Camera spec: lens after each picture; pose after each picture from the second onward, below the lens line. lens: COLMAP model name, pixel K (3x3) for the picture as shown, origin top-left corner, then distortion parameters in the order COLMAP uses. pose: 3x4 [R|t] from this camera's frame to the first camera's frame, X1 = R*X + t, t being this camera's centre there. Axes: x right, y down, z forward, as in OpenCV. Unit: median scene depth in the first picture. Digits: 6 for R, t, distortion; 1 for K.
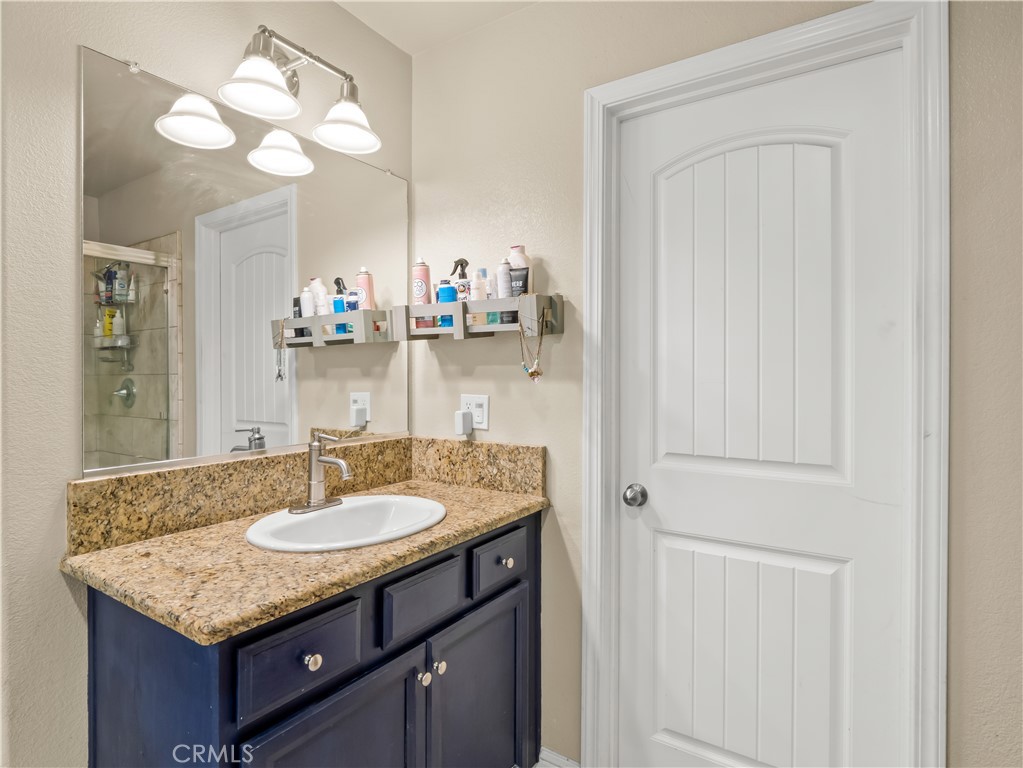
lens RADIAL K [[524.5, 0, 510.9], [0, 524.5, 375.7], [0, 0, 1]] dist [0.001393, 0.000840]
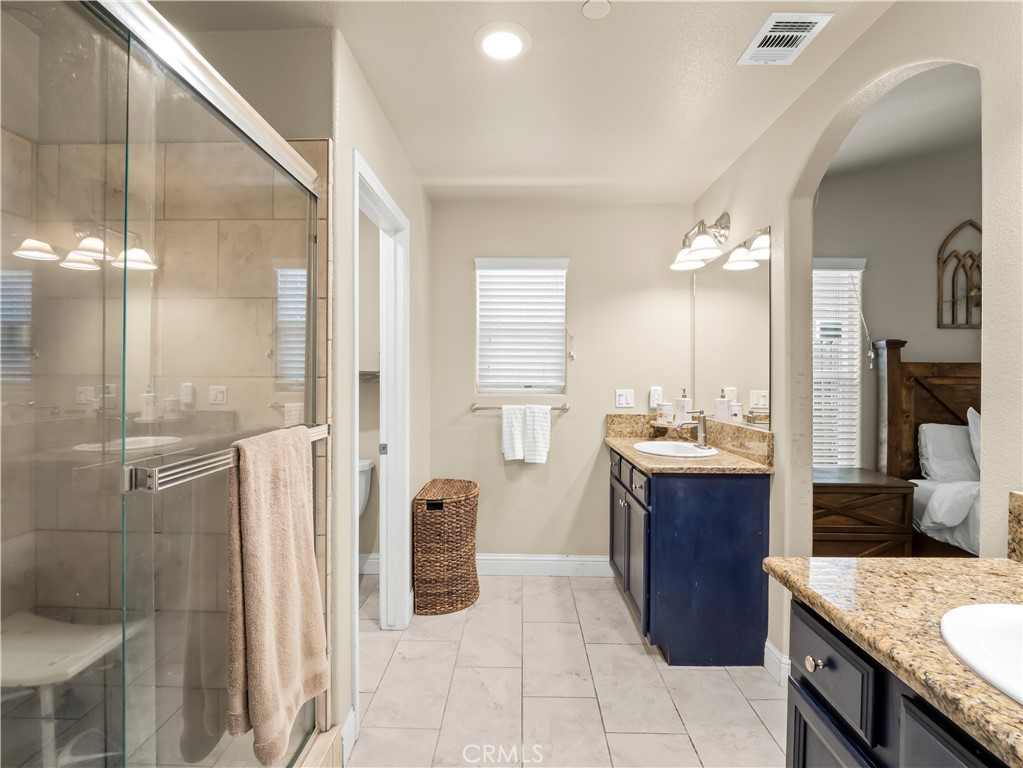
lens RADIAL K [[490.0, 0, 510.8], [0, 490.0, 370.8], [0, 0, 1]] dist [-0.000979, -0.000529]
pose [[-0.839490, -0.006115, -0.543341, 0.608481], [-0.000755, 0.999949, -0.010089, -0.036304], [0.543375, -0.008060, -0.839451, 1.330615]]
